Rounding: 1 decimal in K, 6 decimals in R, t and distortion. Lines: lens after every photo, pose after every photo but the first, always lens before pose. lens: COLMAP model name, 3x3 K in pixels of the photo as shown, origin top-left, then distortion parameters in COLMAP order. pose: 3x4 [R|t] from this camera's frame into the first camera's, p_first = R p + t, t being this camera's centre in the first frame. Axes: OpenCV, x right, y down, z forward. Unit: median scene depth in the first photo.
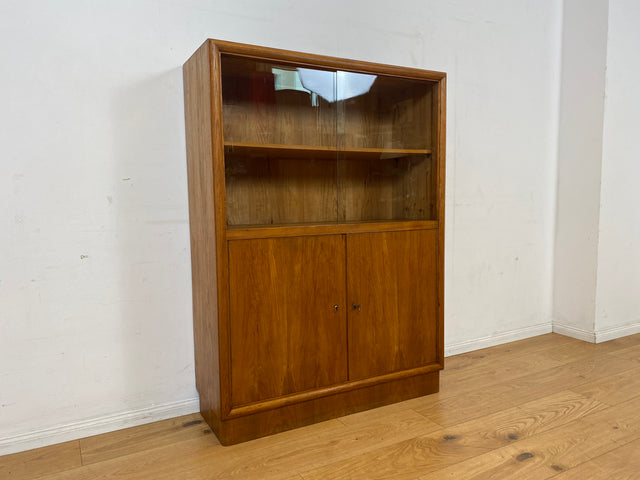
lens RADIAL K [[487.5, 0, 320.2], [0, 487.5, 240.5], [0, 0, 1]] dist [0.037293, -0.039605]
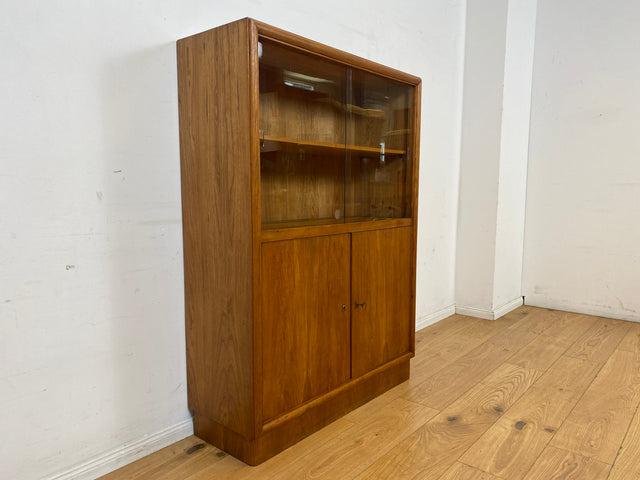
lens RADIAL K [[487.5, 0, 323.5], [0, 487.5, 241.3], [0, 0, 1]] dist [0.037293, -0.039605]
pose [[0.930100, -0.022955, 0.366589, -0.363224], [0.015033, 0.999588, 0.024452, -0.021031], [-0.366999, -0.017232, 0.930062, 0.093847]]
